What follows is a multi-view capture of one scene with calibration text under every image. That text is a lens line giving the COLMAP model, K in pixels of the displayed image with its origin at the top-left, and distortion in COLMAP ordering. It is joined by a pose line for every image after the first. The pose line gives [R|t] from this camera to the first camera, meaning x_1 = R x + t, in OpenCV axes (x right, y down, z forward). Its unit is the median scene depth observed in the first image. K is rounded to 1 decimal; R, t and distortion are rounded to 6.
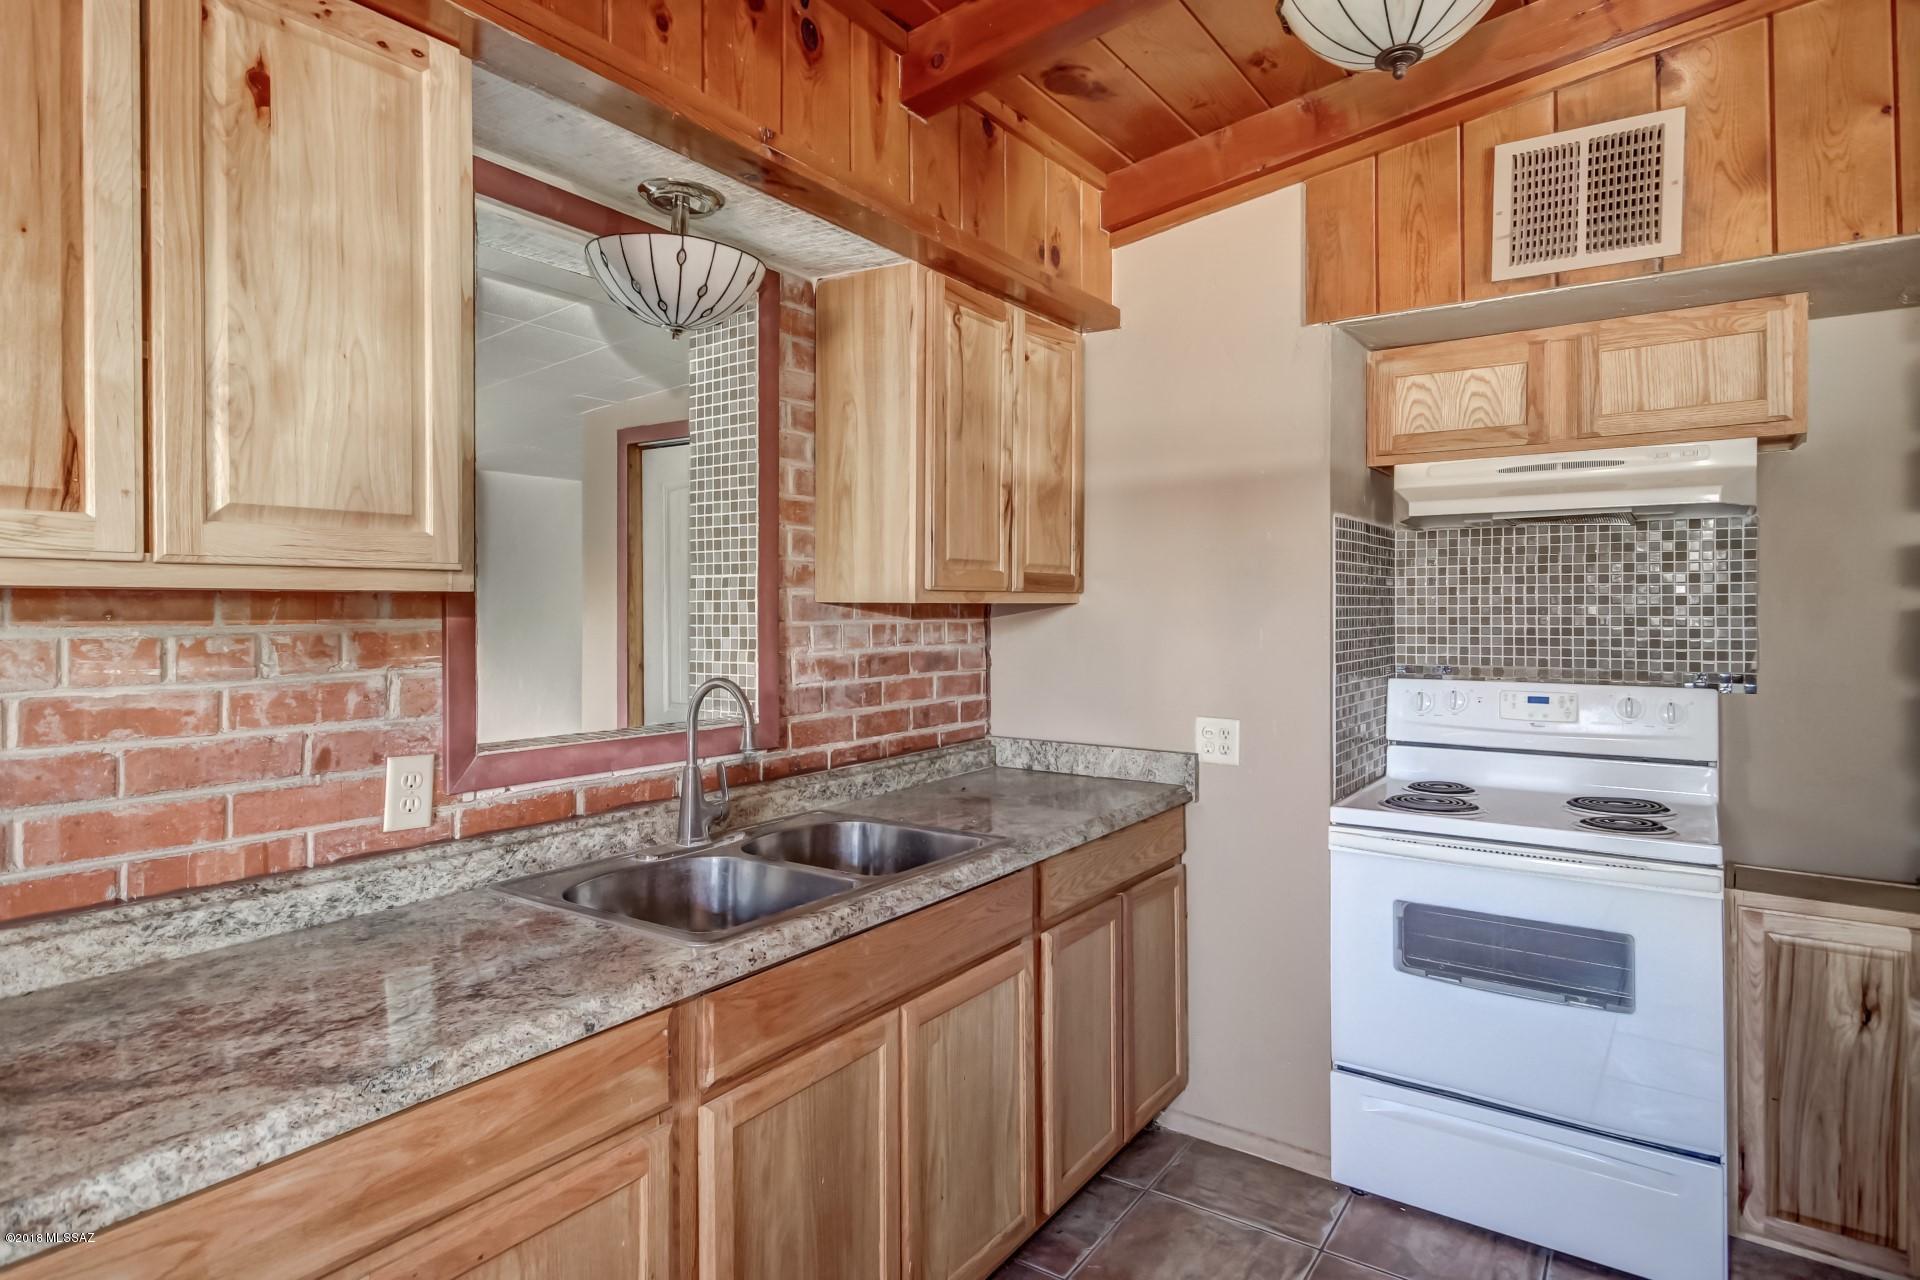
lens RADIAL K [[1055.5, 0, 947.5], [0, 1055.5, 611.4], [0, 0, 1]] dist [0.020242, -0.004465]
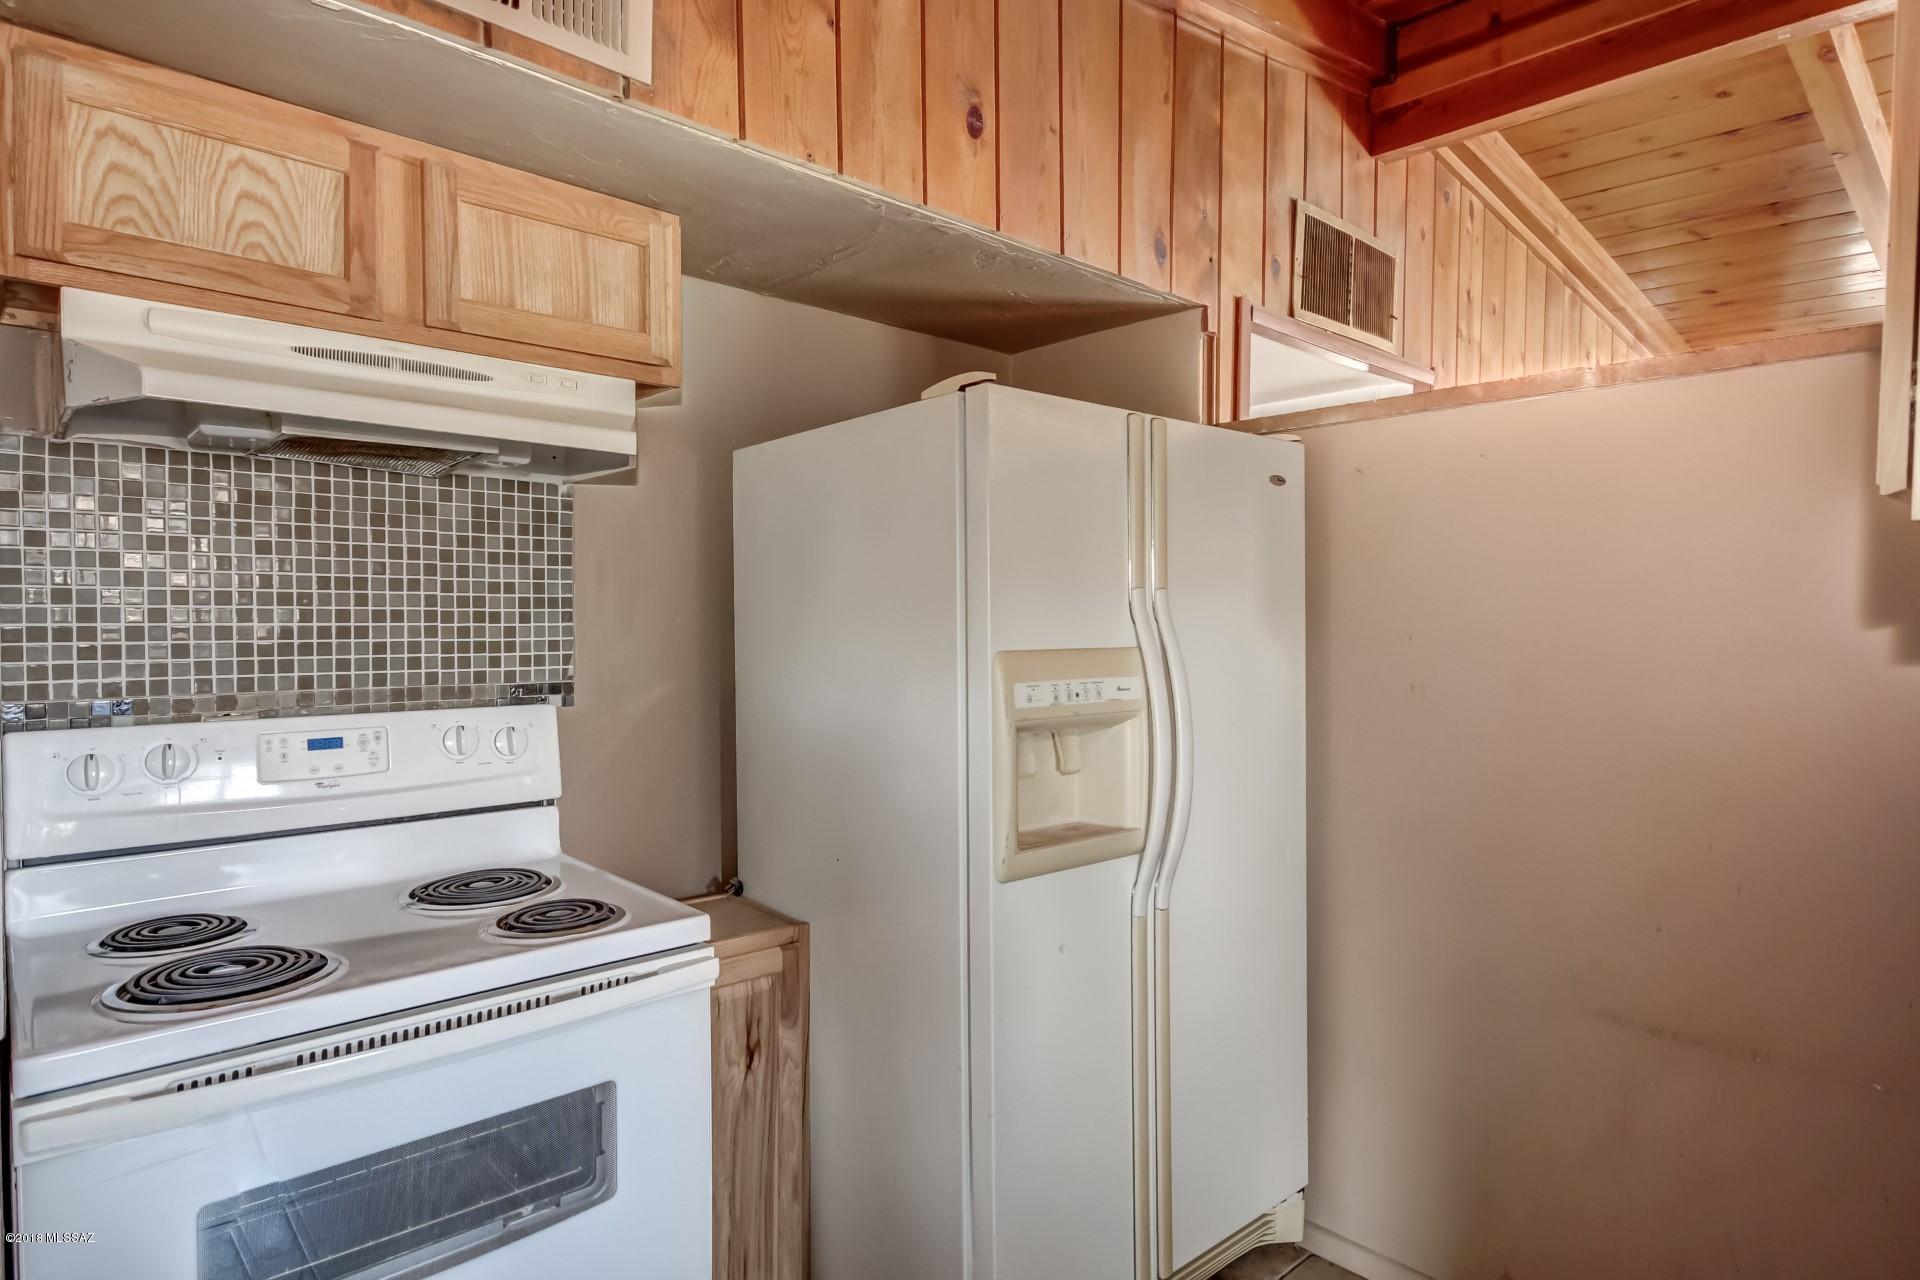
lens RADIAL K [[1055.5, 0, 960.8], [0, 1055.5, 638.2], [0, 0, 1]] dist [0.020242, -0.004465]
pose [[0.204179, -0.015253, 0.978815, 0.032936], [0.000739, 0.999881, 0.015427, 0.013726], [-0.978933, -0.002427, 0.204166, 0.529056]]
